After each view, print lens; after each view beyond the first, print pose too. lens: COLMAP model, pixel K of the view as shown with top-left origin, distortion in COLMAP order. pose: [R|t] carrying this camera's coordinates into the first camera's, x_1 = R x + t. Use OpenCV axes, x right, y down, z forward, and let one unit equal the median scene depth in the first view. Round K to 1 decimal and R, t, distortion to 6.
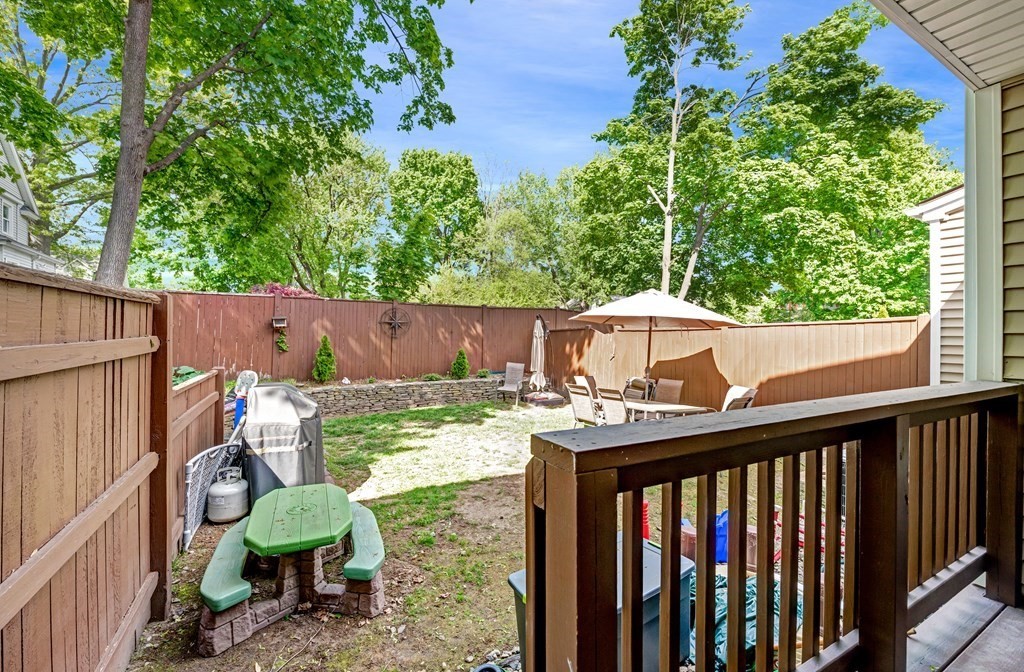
lens RADIAL K [[417.5, 0, 512.2], [0, 417.5, 340.4], [0, 0, 1]] dist [0.011483, -0.001626]
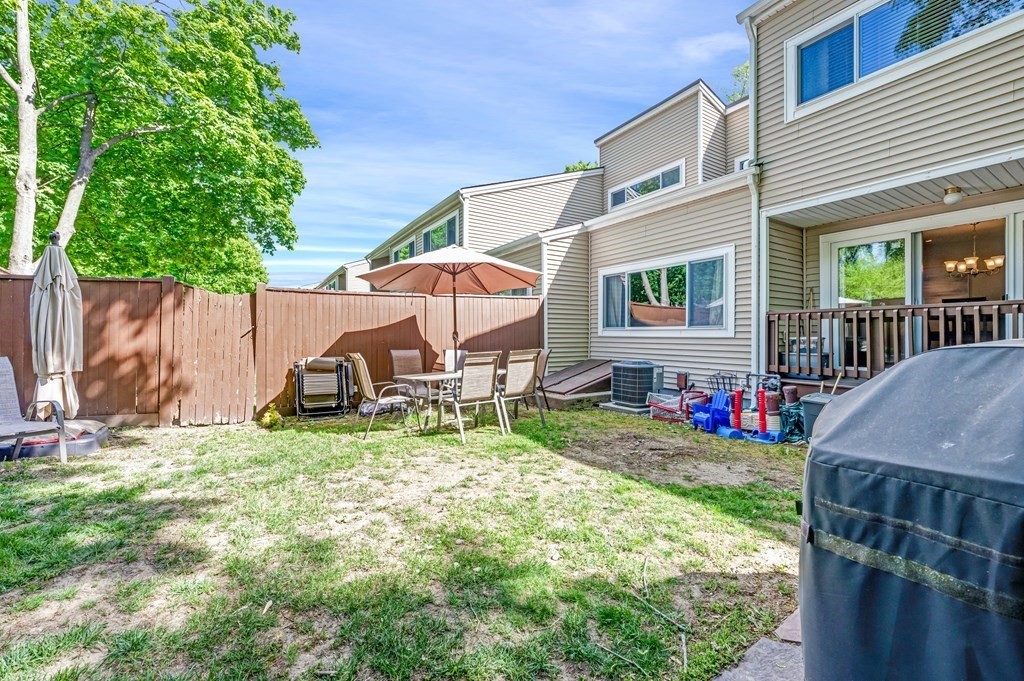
lens RADIAL K [[417.5, 0, 515.7], [0, 417.5, 335.4], [0, 0, 1]] dist [0.011483, -0.001626]
pose [[-0.071750, -0.017758, 0.997265, -0.741238], [-0.000050, 0.999842, 0.017801, 0.075022], [-0.997423, 0.001227, -0.071739, 1.205126]]
